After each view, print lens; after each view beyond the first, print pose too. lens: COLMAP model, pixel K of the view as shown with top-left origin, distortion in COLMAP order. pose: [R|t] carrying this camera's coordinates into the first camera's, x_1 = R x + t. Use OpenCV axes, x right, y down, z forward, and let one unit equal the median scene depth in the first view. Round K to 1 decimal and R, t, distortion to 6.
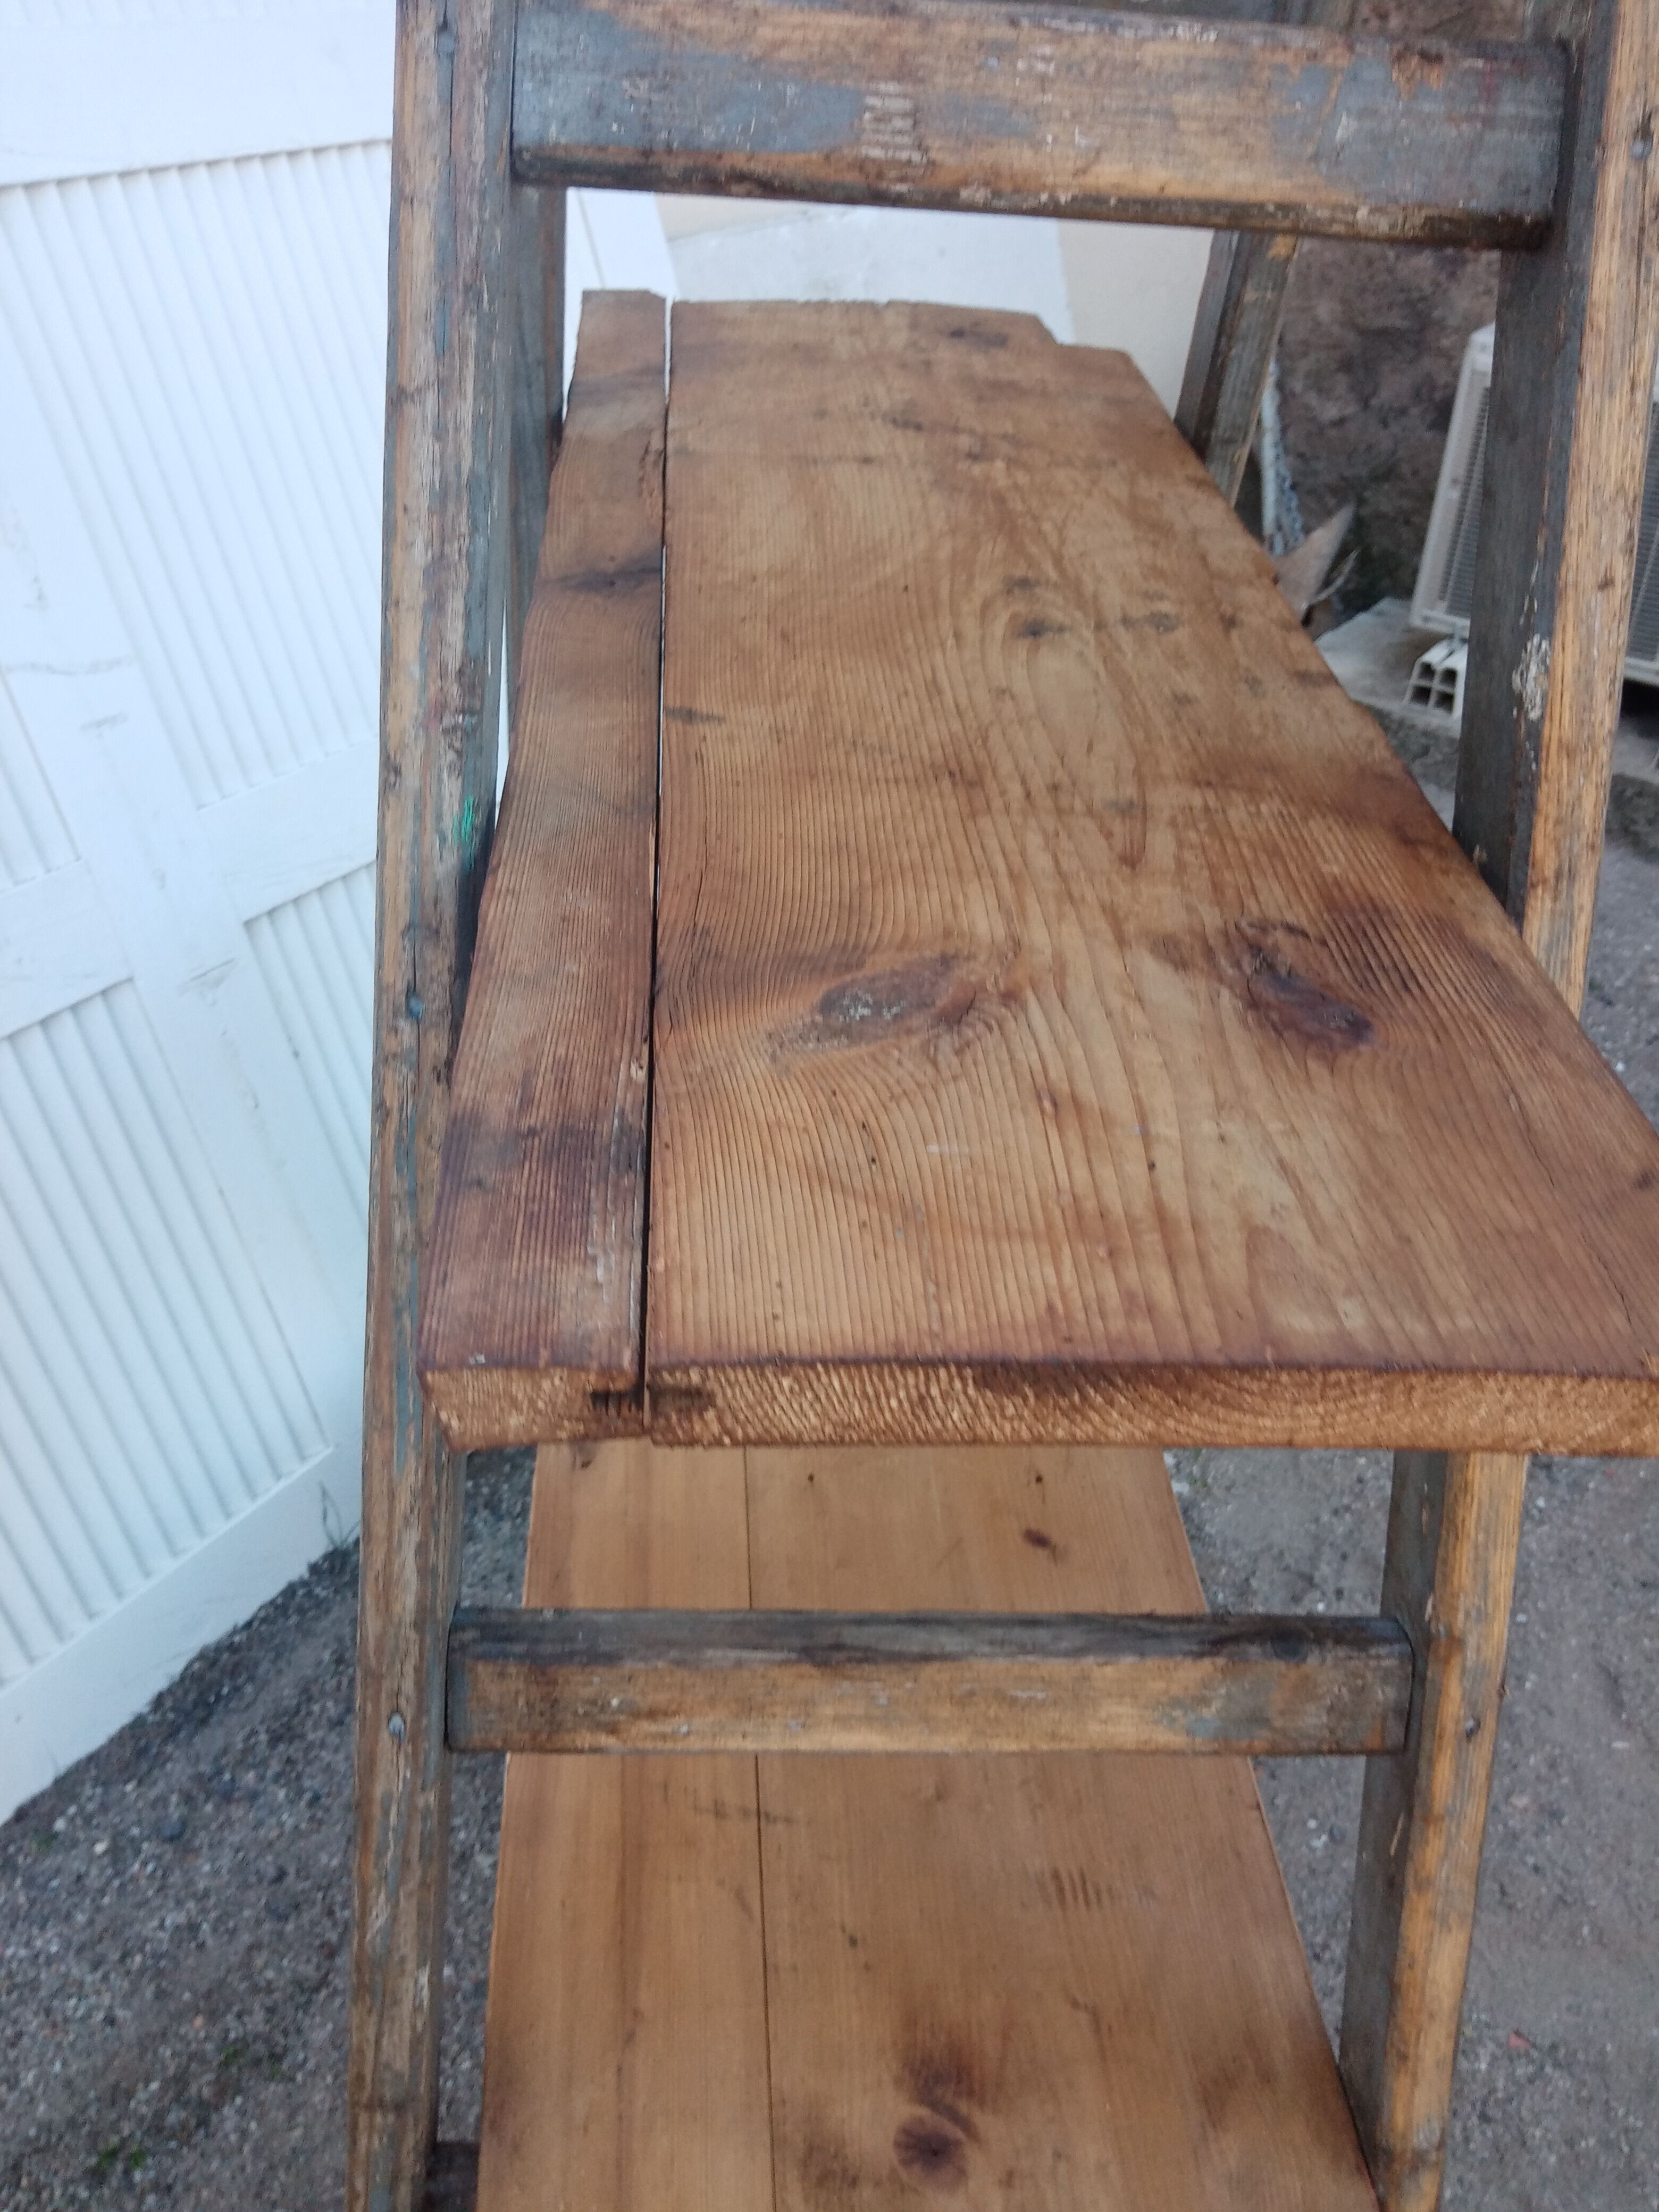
lens RADIAL K [[1774.1, 0, 829.5], [0, 1774.1, 1106.0], [0, 0, 1]] dist [-0.007996, -0.012834]
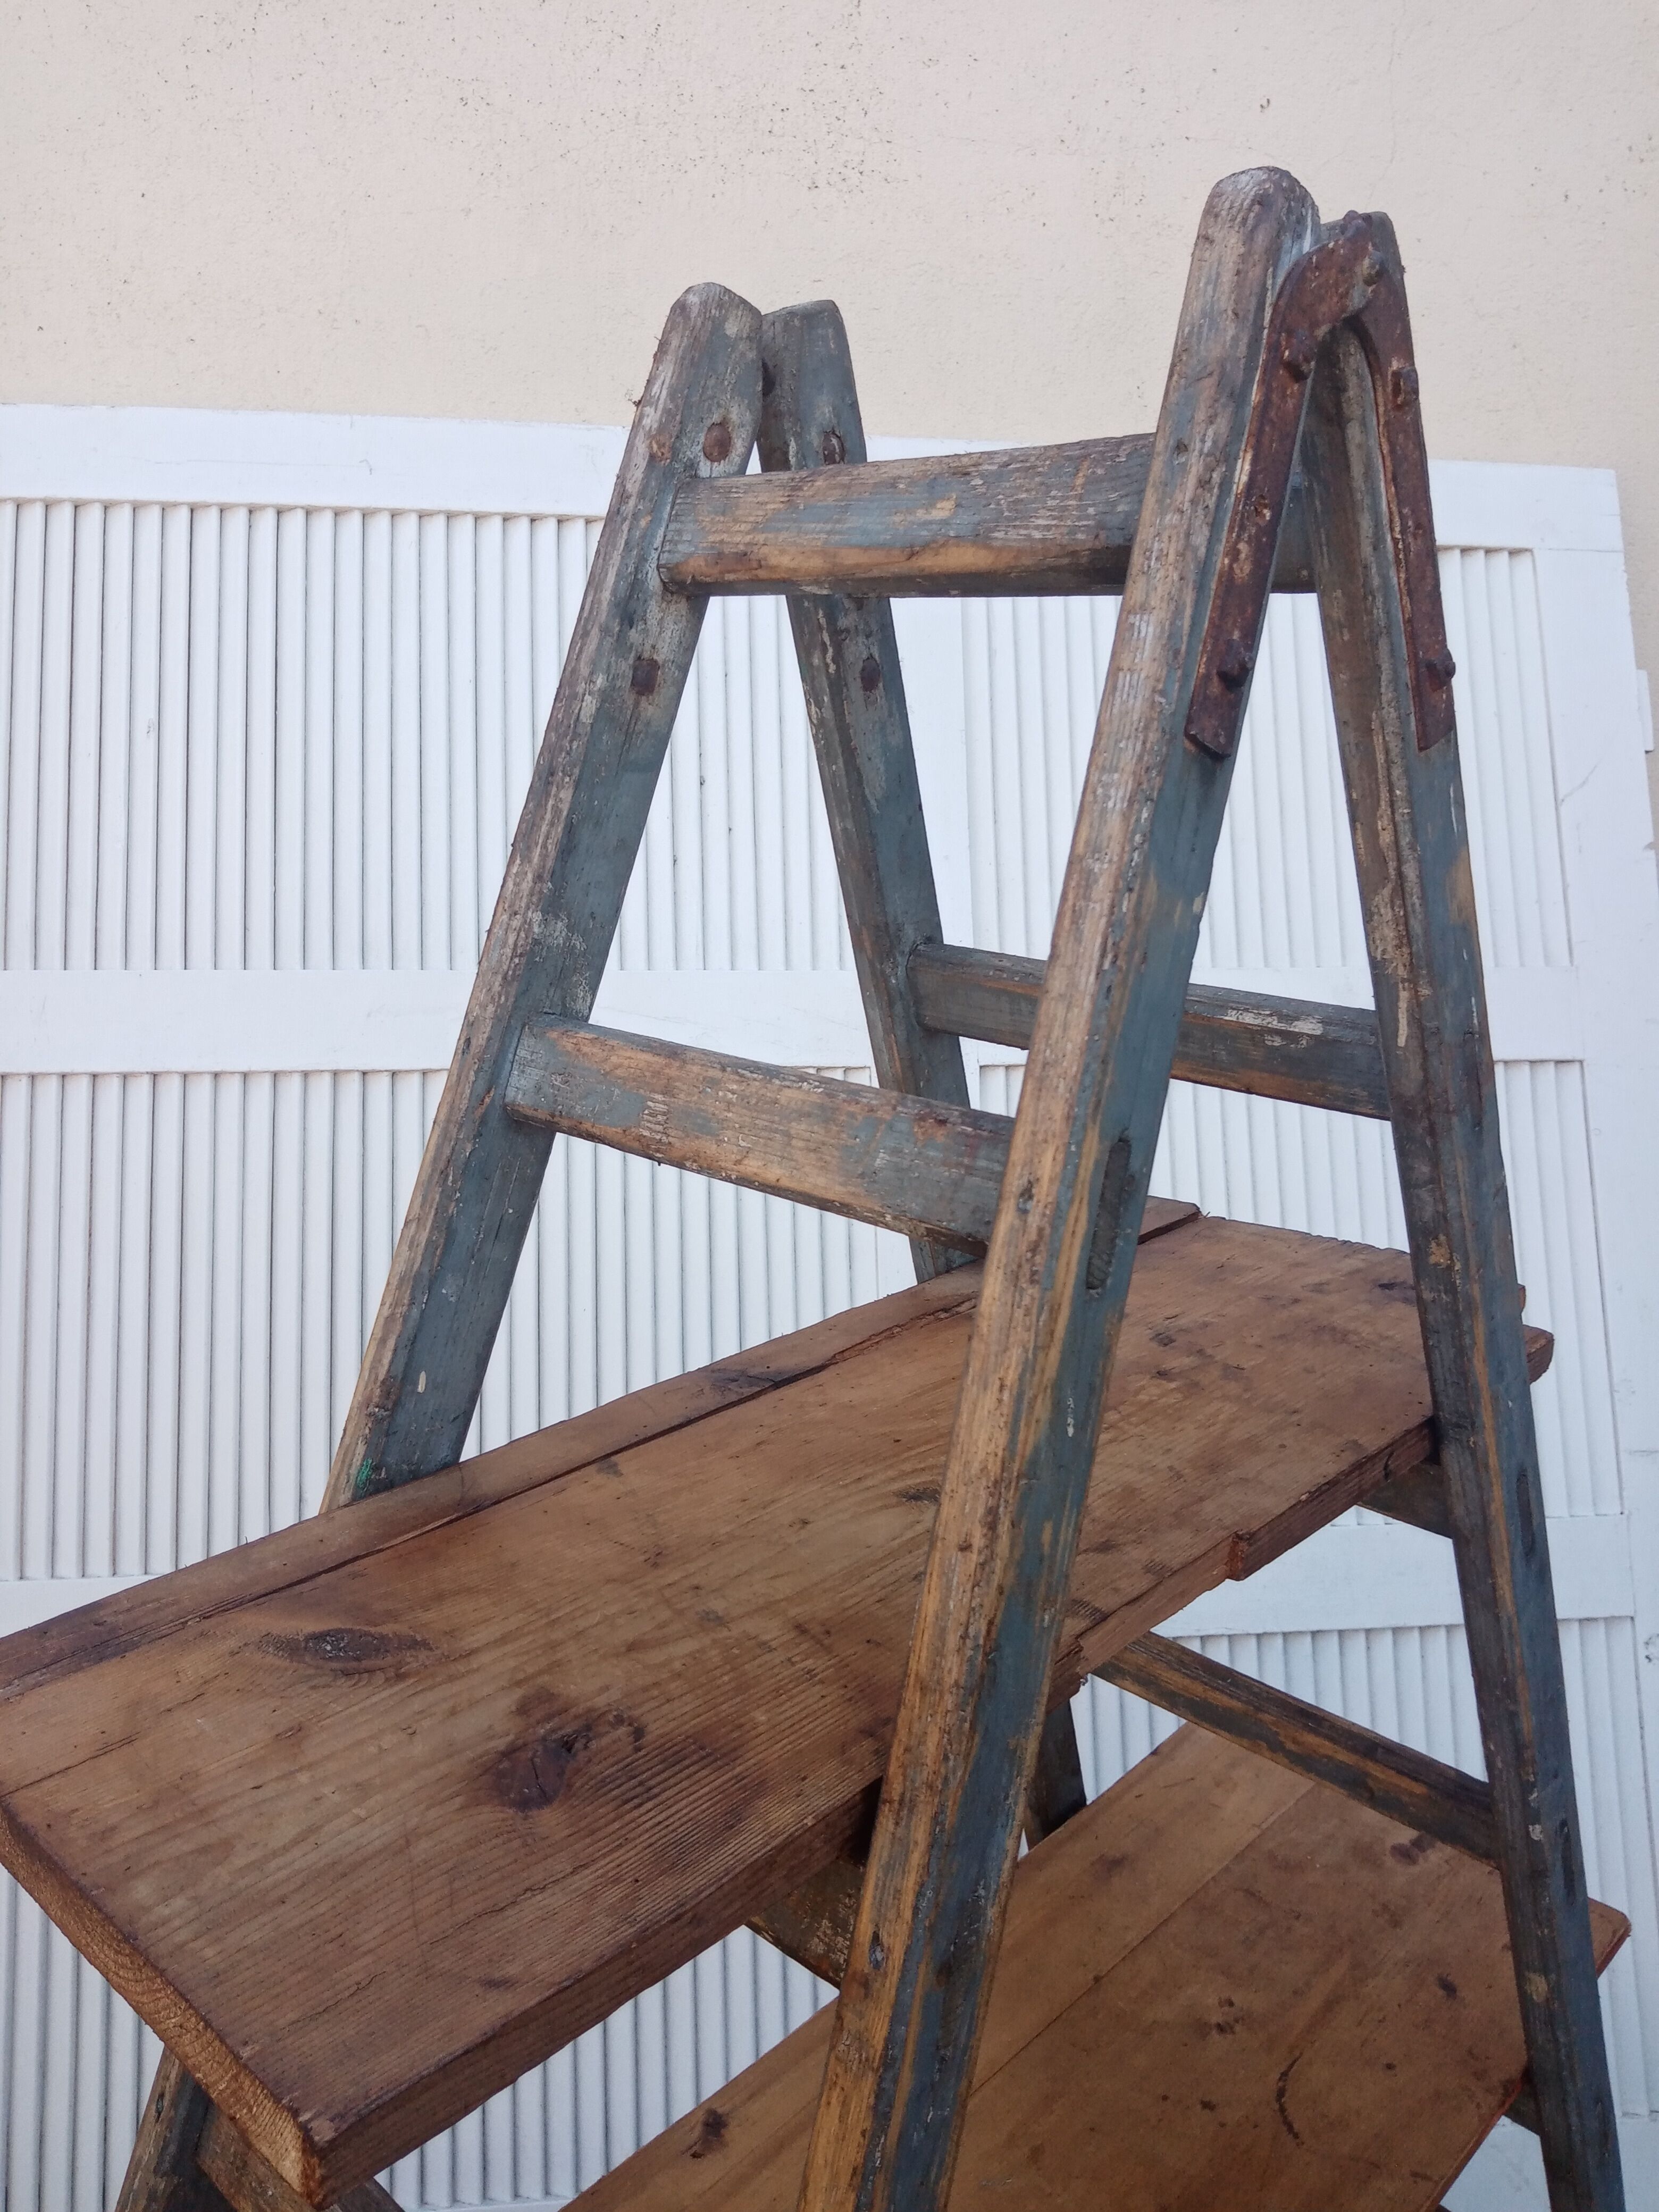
lens RADIAL K [[1754.8, 0, 814.8], [0, 1754.8, 1102.8], [0, 0, 1]] dist [0.037636, -0.088150]
pose [[0.680522, 0.113502, -0.723884, 1.224038], [-0.418102, 0.871460, -0.256415, -0.226131], [0.601732, 0.477153, 0.640503, 0.088654]]
